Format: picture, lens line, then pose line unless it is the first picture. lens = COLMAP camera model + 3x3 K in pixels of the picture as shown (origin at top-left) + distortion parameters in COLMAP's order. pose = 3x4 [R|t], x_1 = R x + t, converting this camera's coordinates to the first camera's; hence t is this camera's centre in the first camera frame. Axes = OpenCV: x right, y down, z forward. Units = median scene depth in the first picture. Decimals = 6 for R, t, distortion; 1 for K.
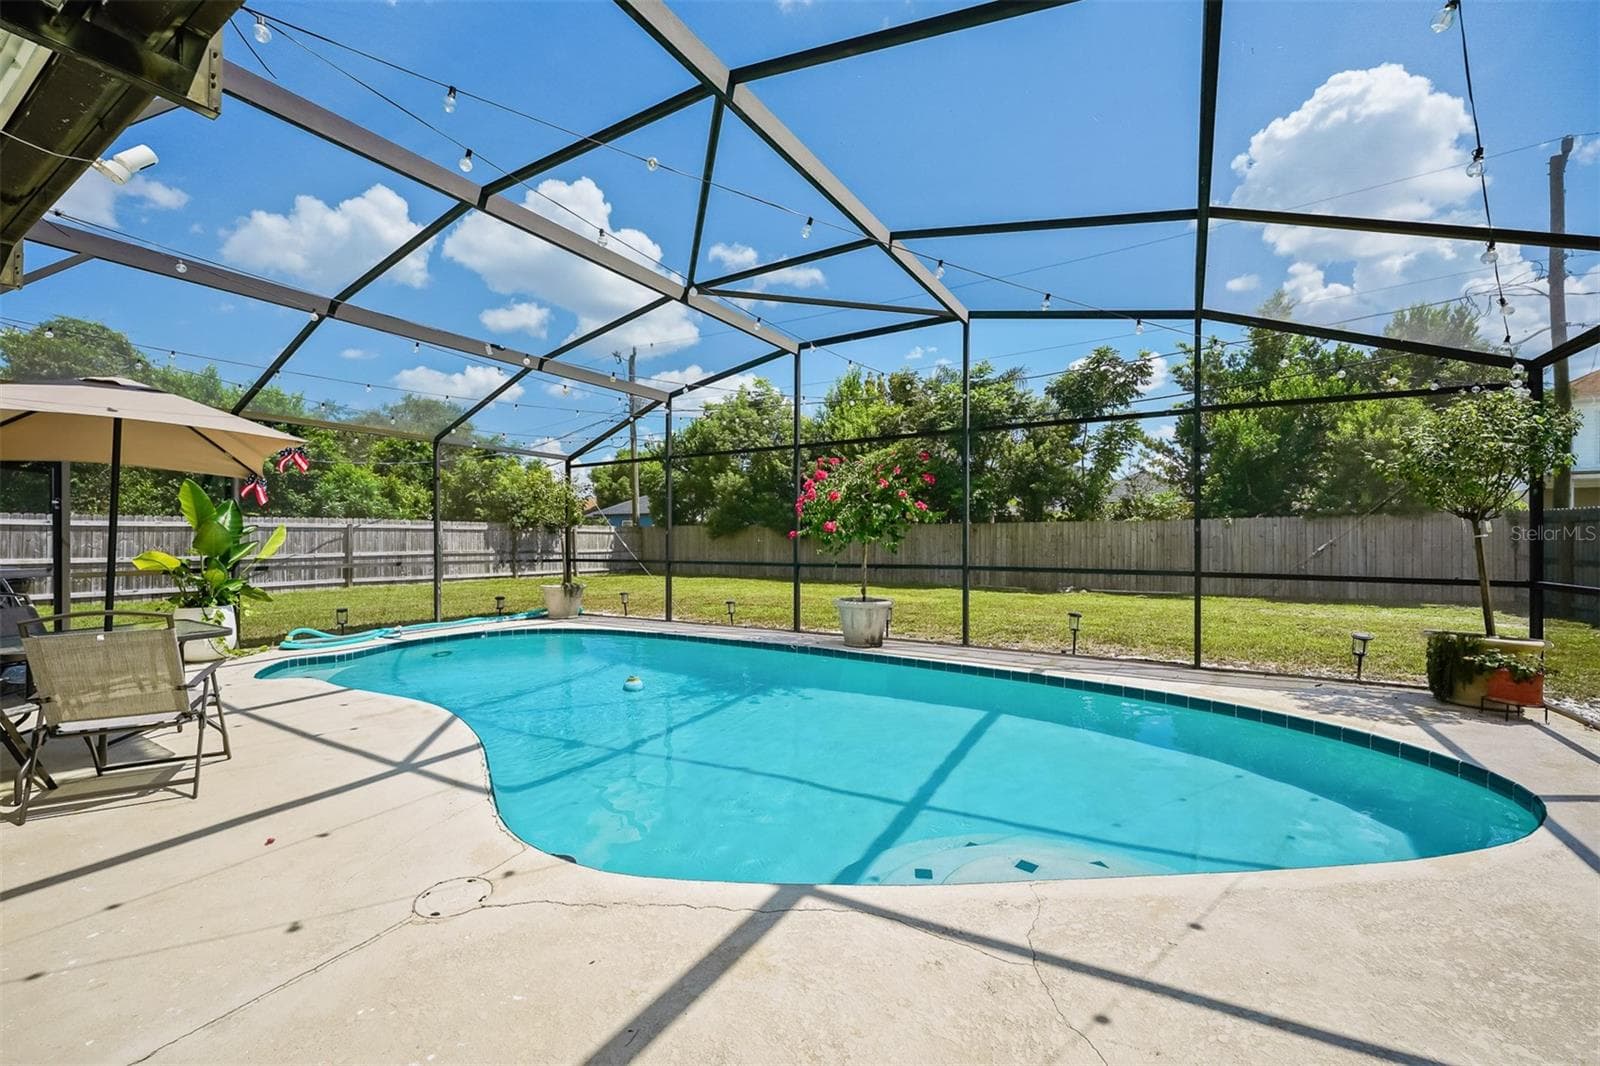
lens RADIAL K [[644.8, 0, 804.7], [0, 644.8, 534.6], [0, 0, 1]] dist [-0.001545, -0.000148]
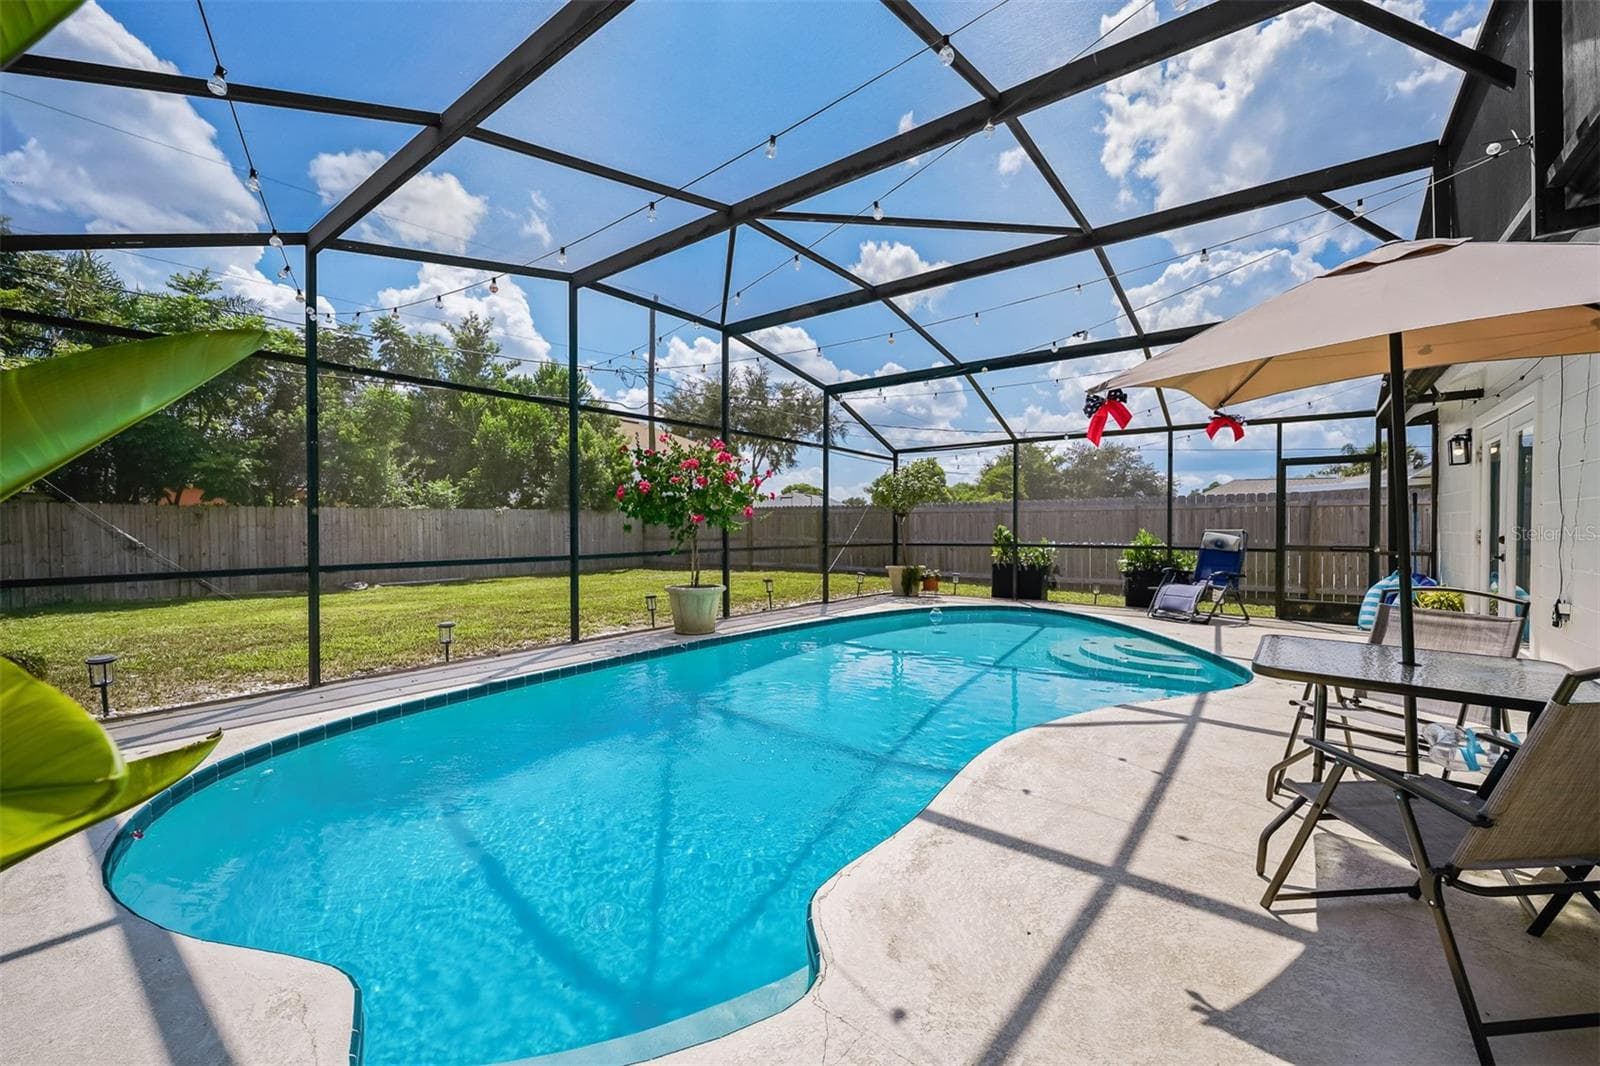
lens RADIAL K [[644.8, 0, 804.7], [0, 644.8, 534.6], [0, 0, 1]] dist [-0.001545, -0.000148]
pose [[0.118156, -0.008918, 0.992955, -0.523981], [-0.005332, 0.999940, 0.009615, 0.007444], [-0.992981, -0.006431, 0.118101, 0.444090]]
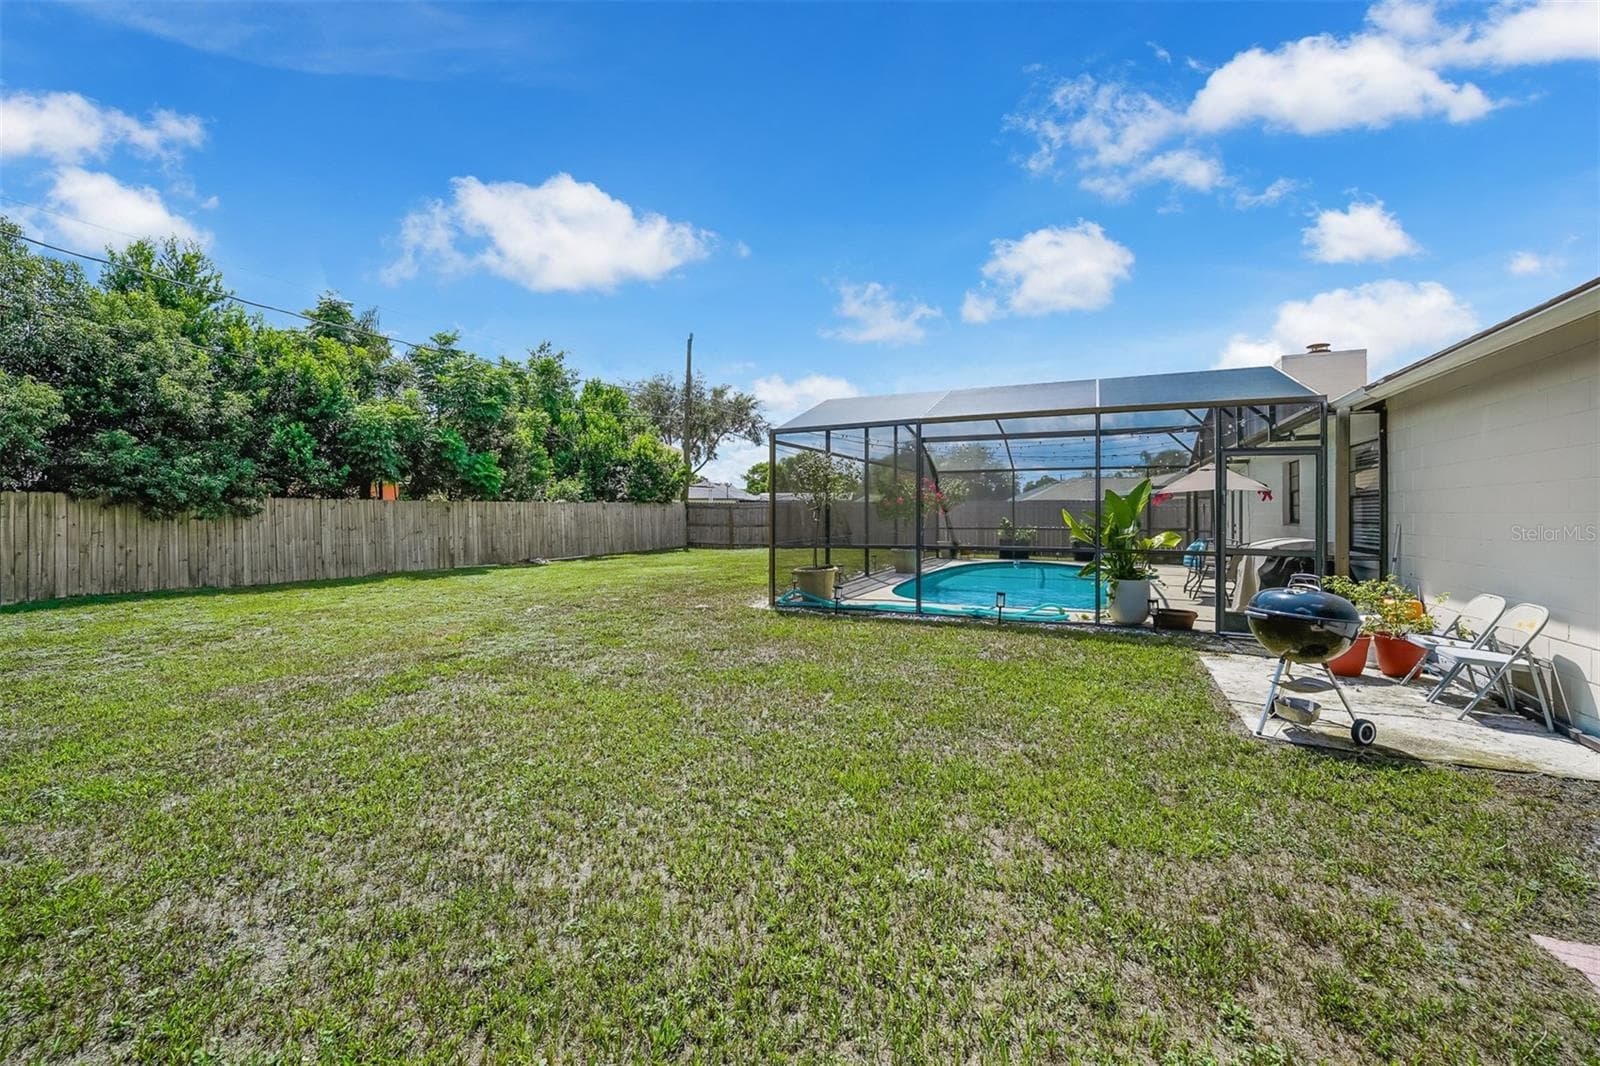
lens RADIAL K [[644.8, 0, 804.7], [0, 644.8, 534.6], [0, 0, 1]] dist [-0.001545, -0.000148]
pose [[-0.097974, -0.031079, 0.994704, -1.108186], [-0.006582, 0.999511, 0.030581, -0.000337], [-0.995167, -0.003551, -0.098130, 0.911607]]
